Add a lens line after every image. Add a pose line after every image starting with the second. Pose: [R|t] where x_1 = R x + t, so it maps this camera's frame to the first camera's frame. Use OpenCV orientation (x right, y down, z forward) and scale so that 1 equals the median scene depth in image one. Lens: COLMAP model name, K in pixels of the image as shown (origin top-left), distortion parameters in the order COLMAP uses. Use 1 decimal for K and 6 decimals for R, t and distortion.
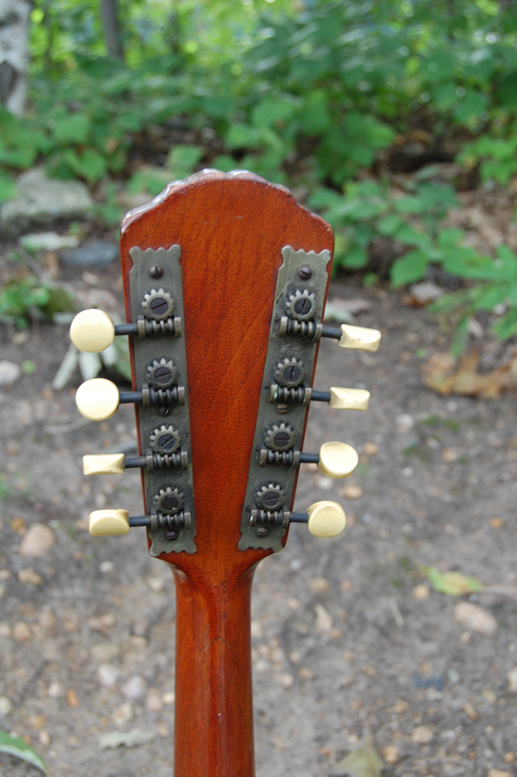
lens RADIAL K [[887.3, 0, 255.9], [0, 887.3, 418.4], [0, 0, 1]] dist [-0.051876, 0.000000]
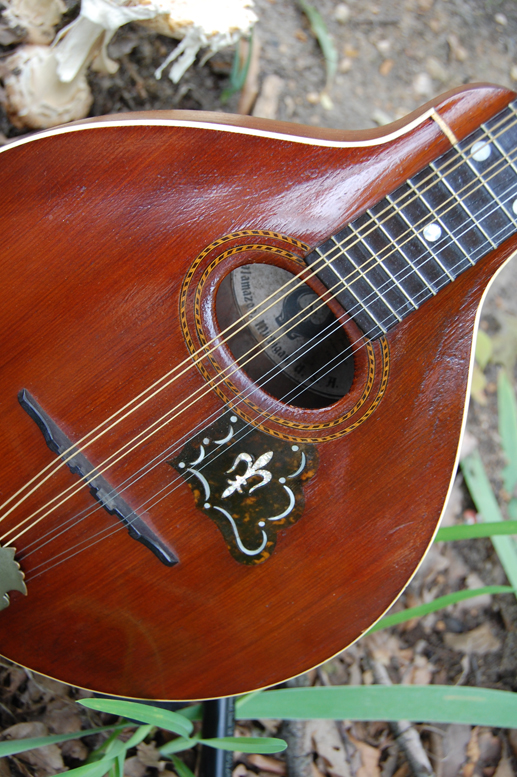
lens RADIAL K [[887.3, 0, 259.6], [0, 887.3, 391.1], [0, 0, 1]] dist [-0.051876, 0.000000]
pose [[0.587548, 0.809147, -0.008253, 0.008591], [-0.743787, 0.544048, 0.388321, 0.227692], [0.318699, -0.222018, 0.921487, -0.029419]]
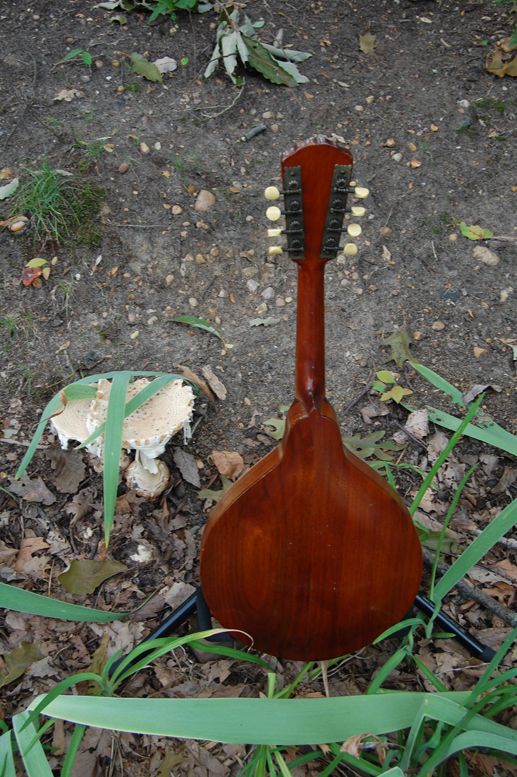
lens RADIAL K [[887.3, 0, 258.2], [0, 887.3, 386.5], [0, 0, 1]] dist [-0.051876, 0.000000]
pose [[0.992765, 0.040401, -0.113072, 0.040926], [0.008651, 0.915180, 0.402952, -0.208838], [0.119761, -0.401015, 0.908209, -0.596865]]
